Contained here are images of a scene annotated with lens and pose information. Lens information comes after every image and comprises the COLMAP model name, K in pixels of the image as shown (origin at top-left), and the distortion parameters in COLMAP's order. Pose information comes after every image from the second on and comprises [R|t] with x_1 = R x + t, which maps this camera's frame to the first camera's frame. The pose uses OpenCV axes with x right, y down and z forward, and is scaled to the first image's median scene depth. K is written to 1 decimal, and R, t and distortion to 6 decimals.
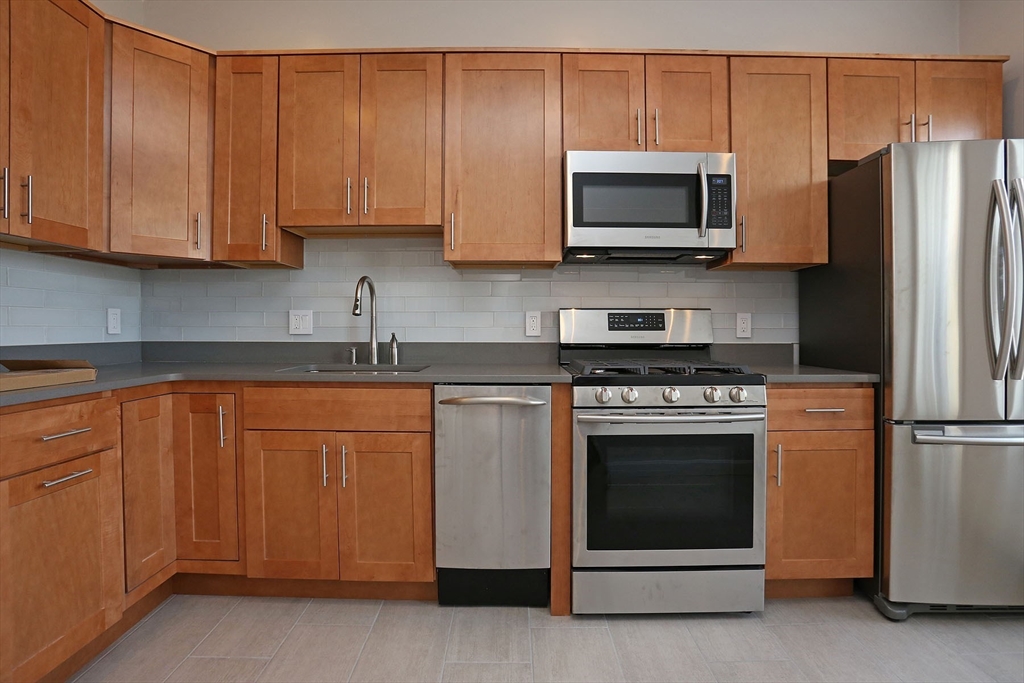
lens RADIAL K [[490.9, 0, 512.0], [0, 490.9, 341.5], [0, 0, 1]] dist [-0.040155, 0.000722]
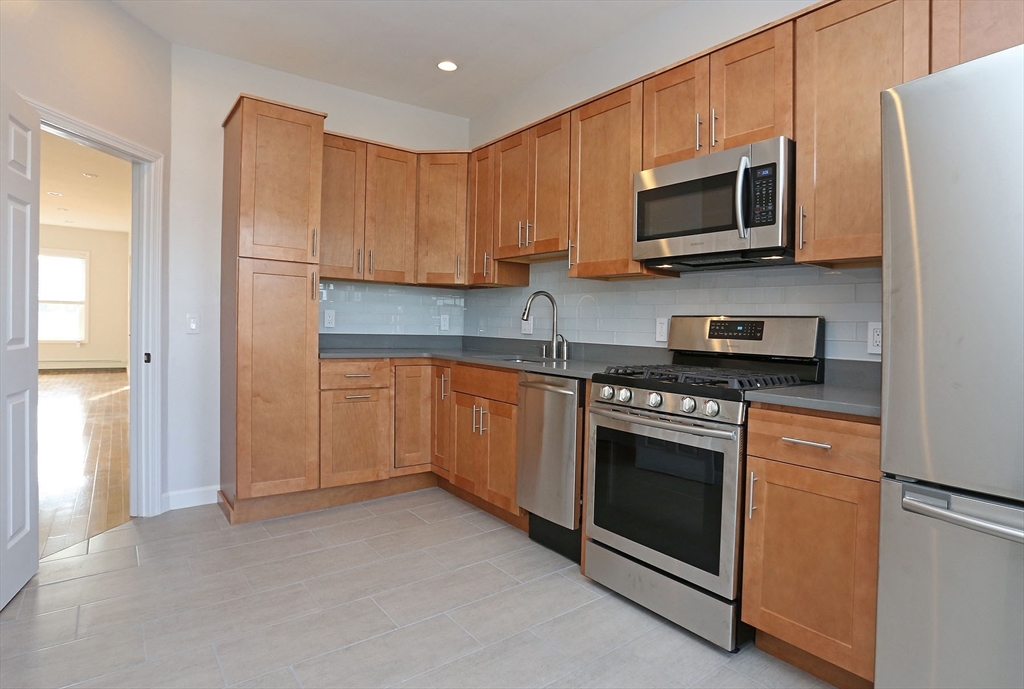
lens RADIAL K [[545.8, 0, 511.2], [0, 545.8, 350.3], [0, 0, 1]] dist [-0.042051, 0.000902]
pose [[0.604749, 0.051929, -0.794721, 0.931627], [-0.045181, 0.998502, 0.030864, -0.016235], [0.795134, 0.017242, 0.606189, 0.043836]]
